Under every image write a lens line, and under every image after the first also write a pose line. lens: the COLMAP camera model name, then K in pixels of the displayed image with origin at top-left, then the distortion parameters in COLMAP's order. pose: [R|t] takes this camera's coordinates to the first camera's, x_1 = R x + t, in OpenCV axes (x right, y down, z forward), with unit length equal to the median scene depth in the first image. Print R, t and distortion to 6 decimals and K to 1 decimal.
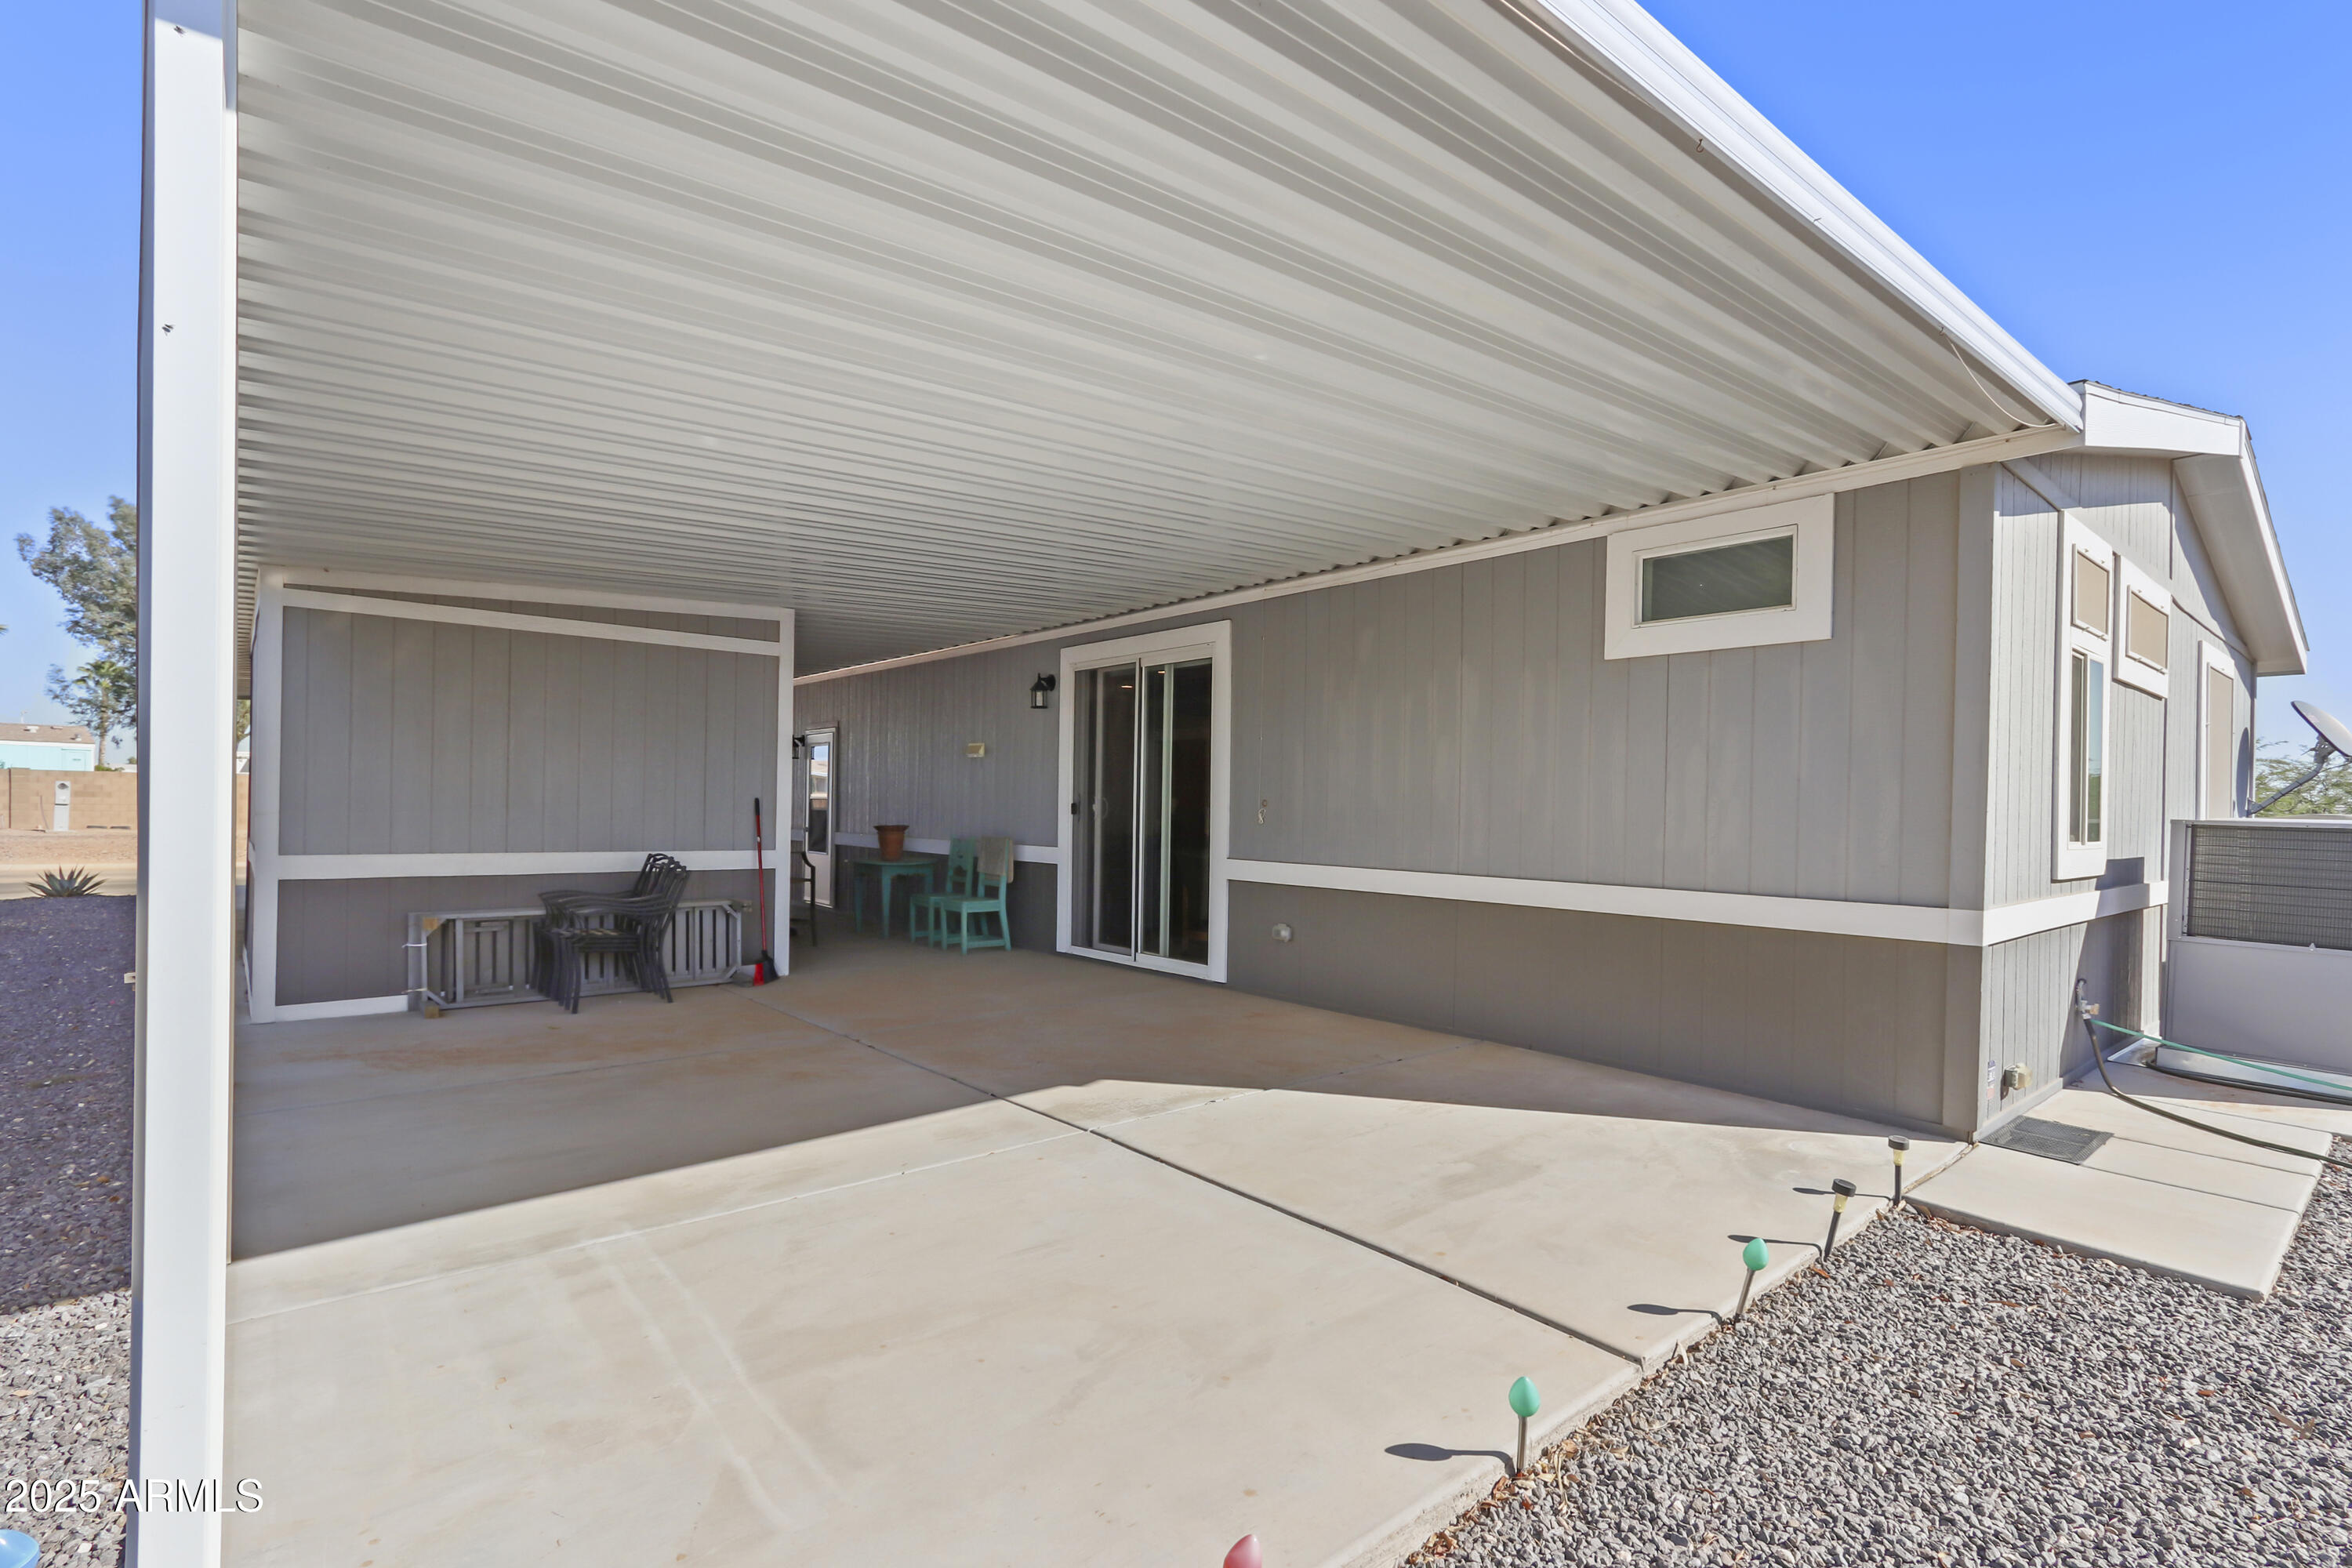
lens RADIAL K [[1103.1, 0, 1132.0], [0, 1103.1, 799.7], [0, 0, 1]] dist [-0.000475, 0.000184]
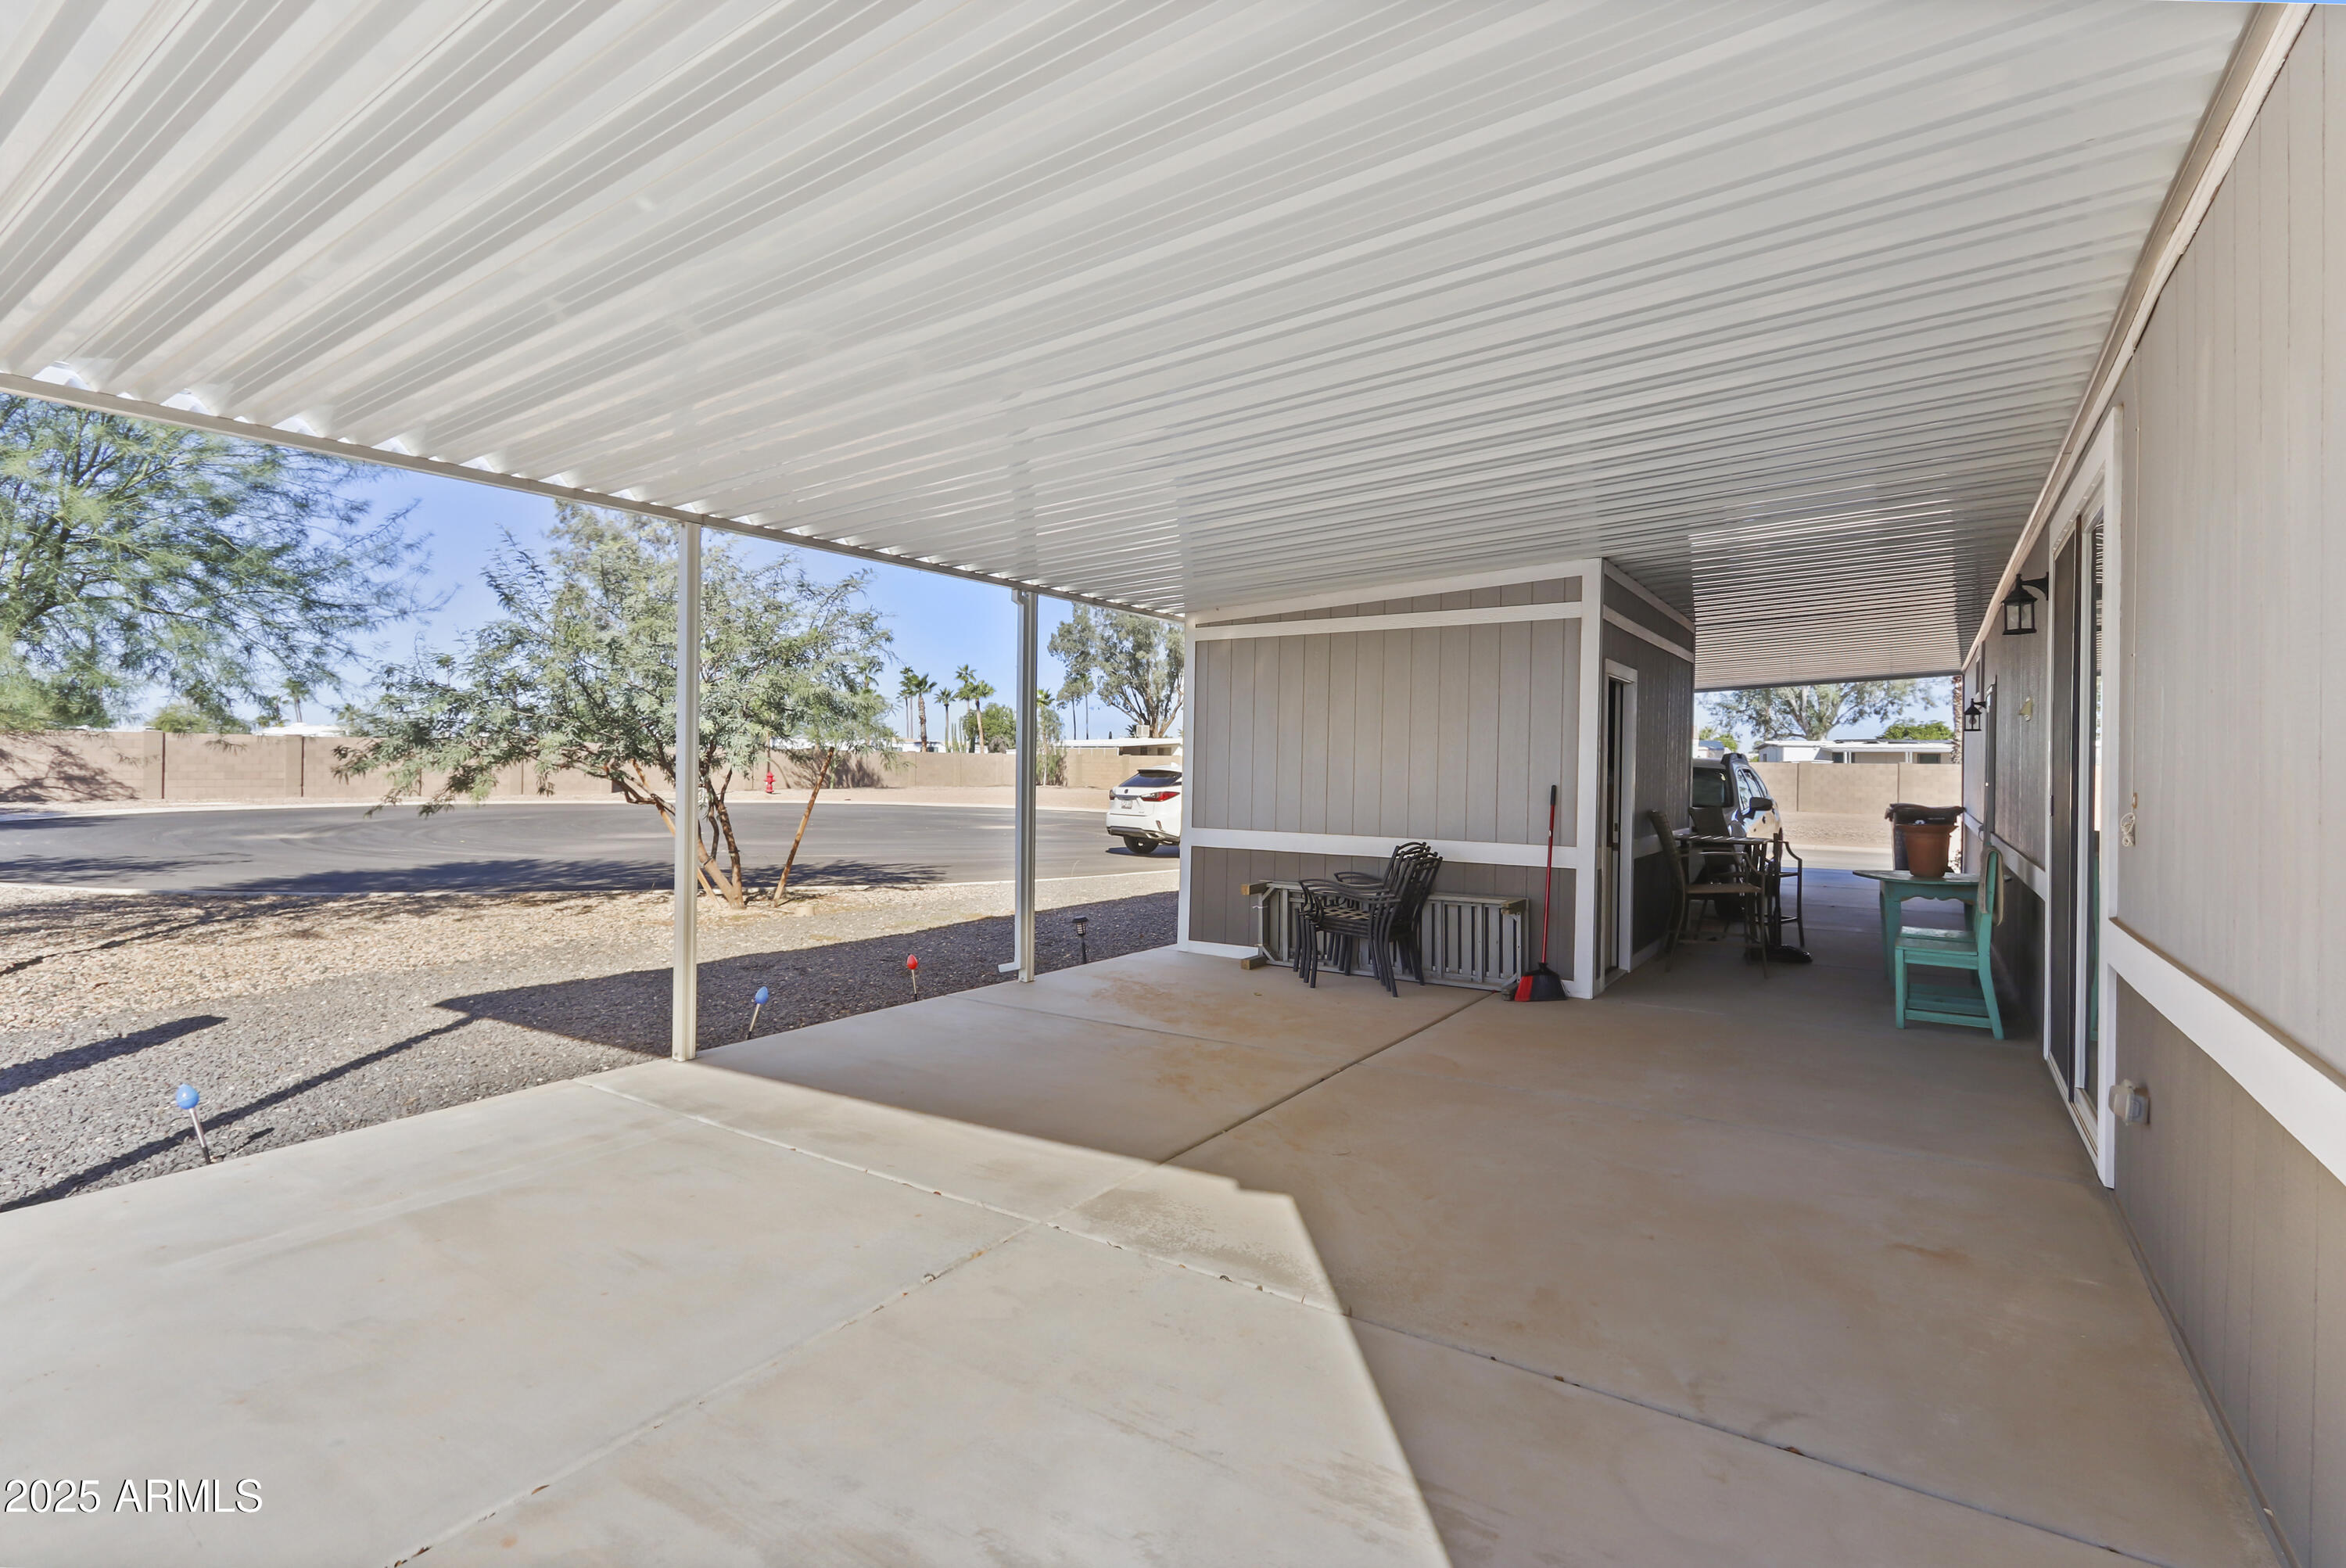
lens RADIAL K [[1094.6, 0, 1172.4], [0, 1094.6, 737.5], [0, 0, 1]] dist [0.000906, 0.002367]
pose [[0.300559, -0.038542, -0.952984, 0.626029], [-0.002479, 0.999148, -0.041191, -0.004250], [0.953760, 0.014743, 0.300208, 0.739746]]
